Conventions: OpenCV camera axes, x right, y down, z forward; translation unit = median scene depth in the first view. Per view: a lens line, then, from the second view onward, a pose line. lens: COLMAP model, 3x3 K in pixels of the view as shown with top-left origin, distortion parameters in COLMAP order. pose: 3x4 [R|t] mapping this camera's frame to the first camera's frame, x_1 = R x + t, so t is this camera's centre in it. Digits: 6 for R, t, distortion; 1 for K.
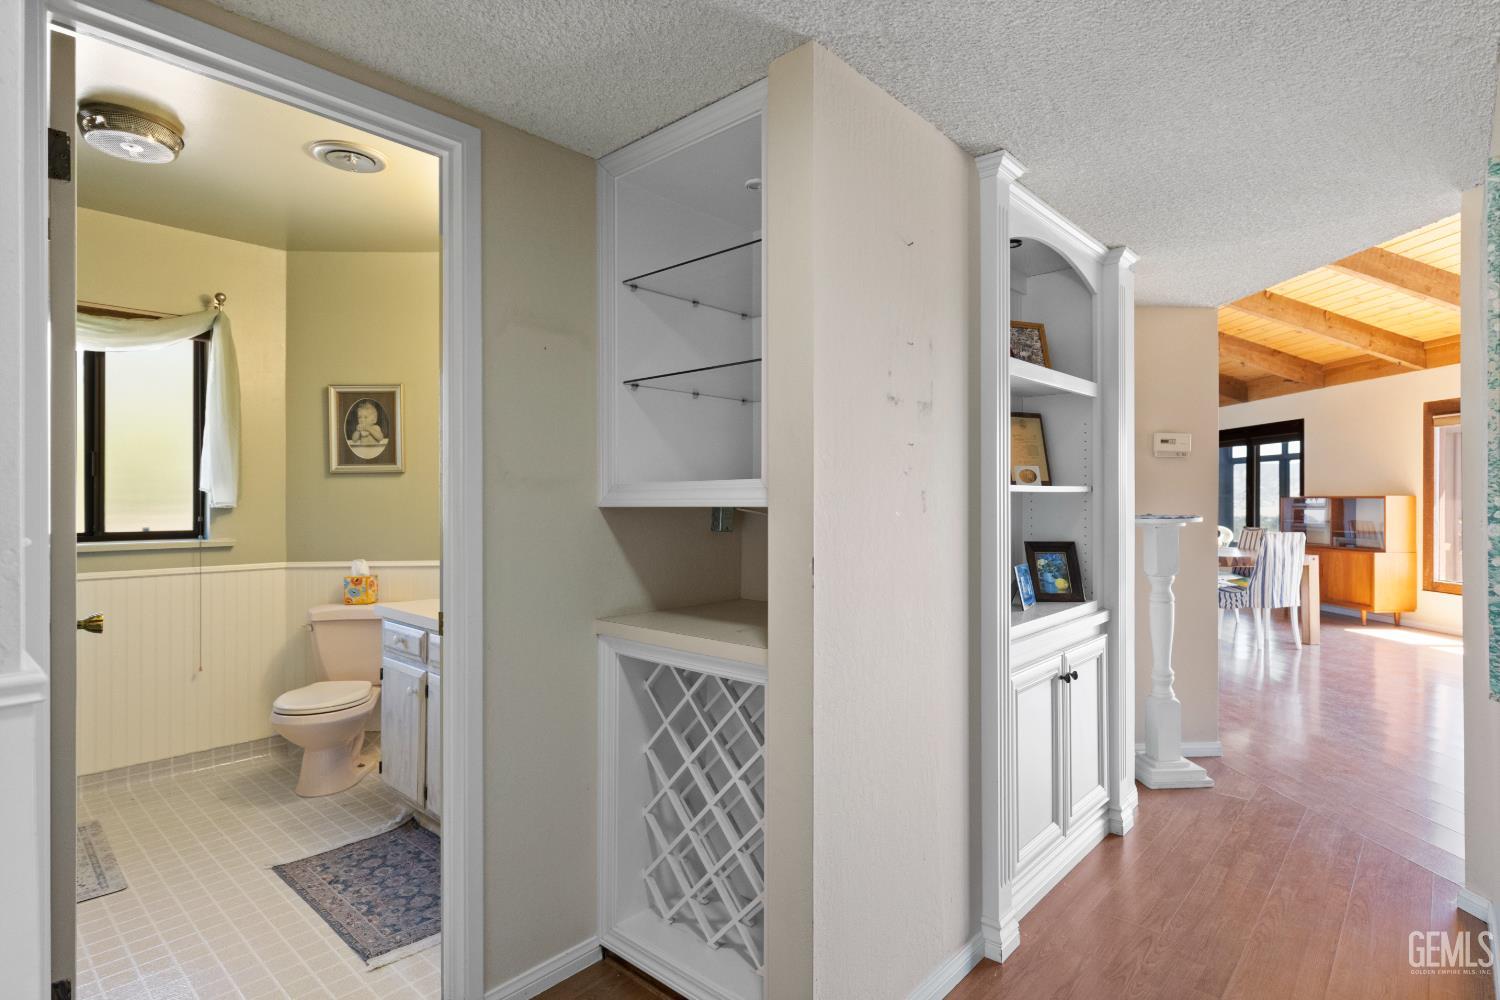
lens RADIAL K [[740.5, 0, 743.0], [0, 740.5, 497.6], [0, 0, 1]] dist [-0.003618, 0.003537]
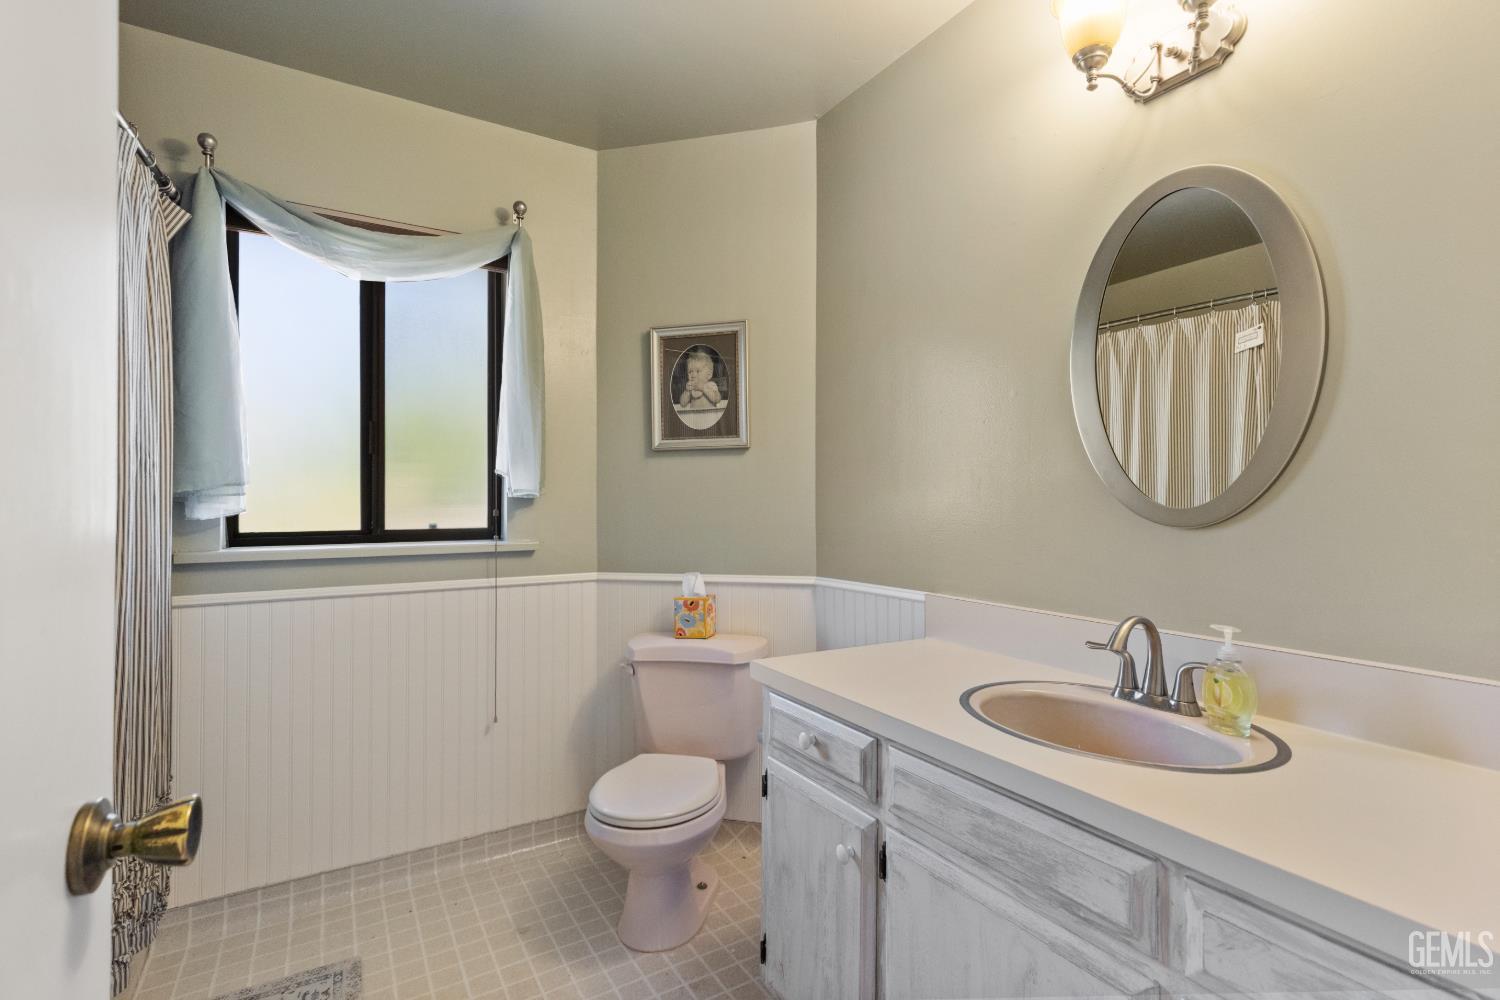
lens RADIAL K [[683.2, 0, 756.0], [0, 683.2, 499.7], [0, 0, 1]] dist [0.012450, -0.000821]
pose [[0.960143, 0.000743, -0.279508, -0.293464], [-0.000913, 0.999999, -0.000477, 0.015835], [0.279507, 0.000714, 0.960143, 0.416220]]
